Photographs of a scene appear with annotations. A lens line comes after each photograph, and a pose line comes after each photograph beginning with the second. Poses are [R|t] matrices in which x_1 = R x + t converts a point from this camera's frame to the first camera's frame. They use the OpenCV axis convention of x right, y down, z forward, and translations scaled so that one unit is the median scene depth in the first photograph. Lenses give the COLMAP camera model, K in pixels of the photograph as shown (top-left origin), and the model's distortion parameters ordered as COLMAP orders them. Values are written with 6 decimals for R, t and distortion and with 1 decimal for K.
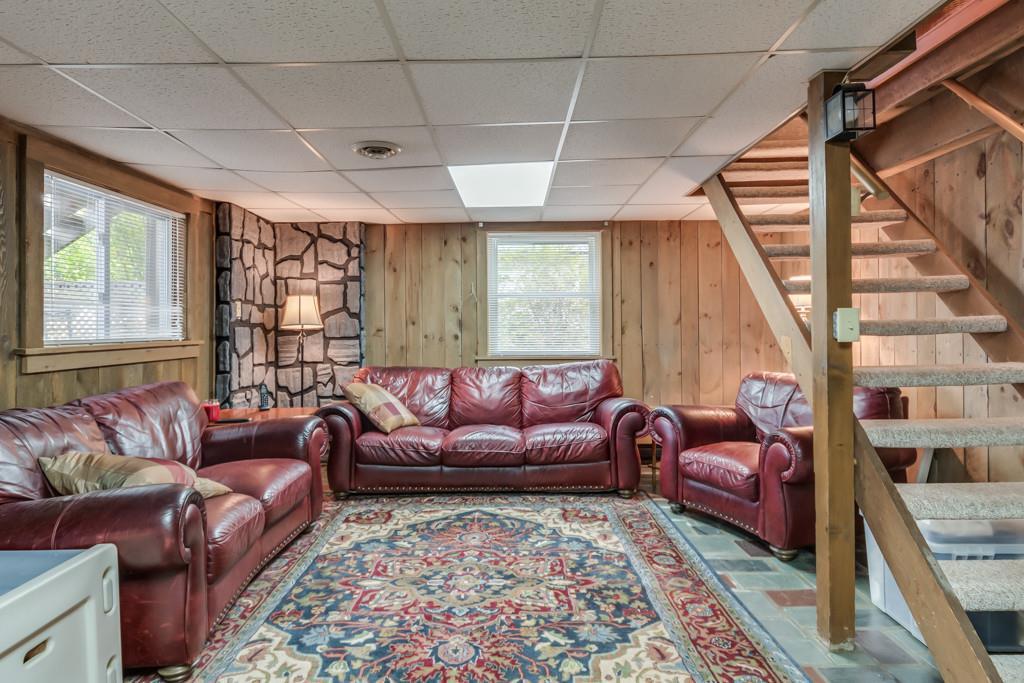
lens RADIAL K [[562.7, 0, 515.1], [0, 562.7, 343.7], [0, 0, 1]] dist [0.003293, -0.002583]
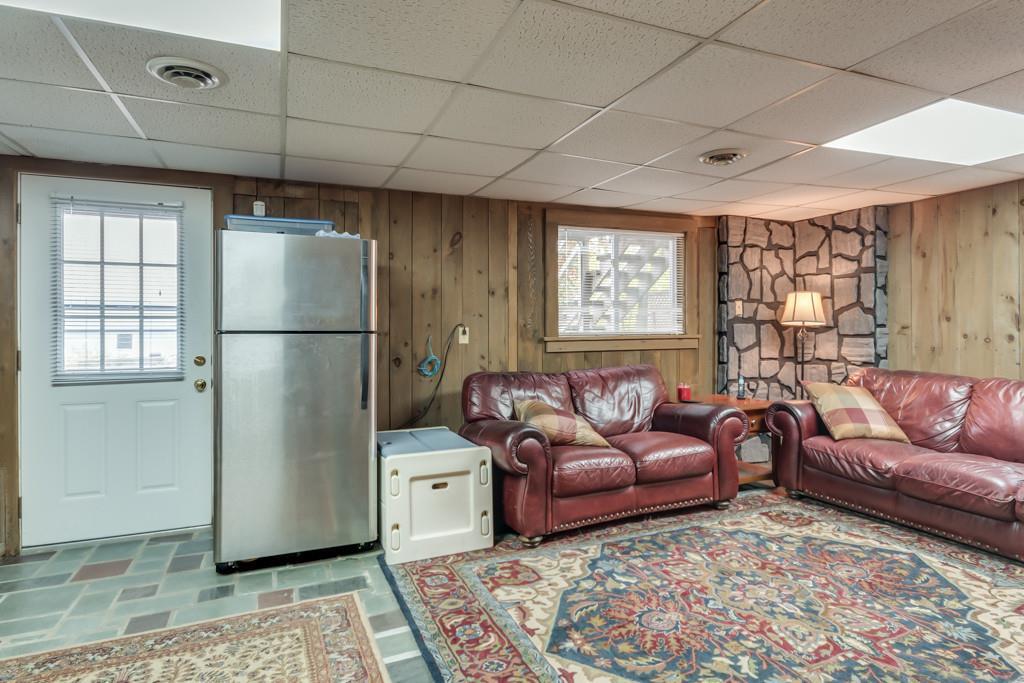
lens RADIAL K [[562.7, 0, 515.1], [0, 562.7, 343.7], [0, 0, 1]] dist [0.003293, -0.002583]
pose [[0.413623, 0.034000, -0.909813, 0.383908], [-0.025867, 0.999338, 0.025585, -0.007385], [0.910081, 0.012951, 0.414228, 0.141715]]
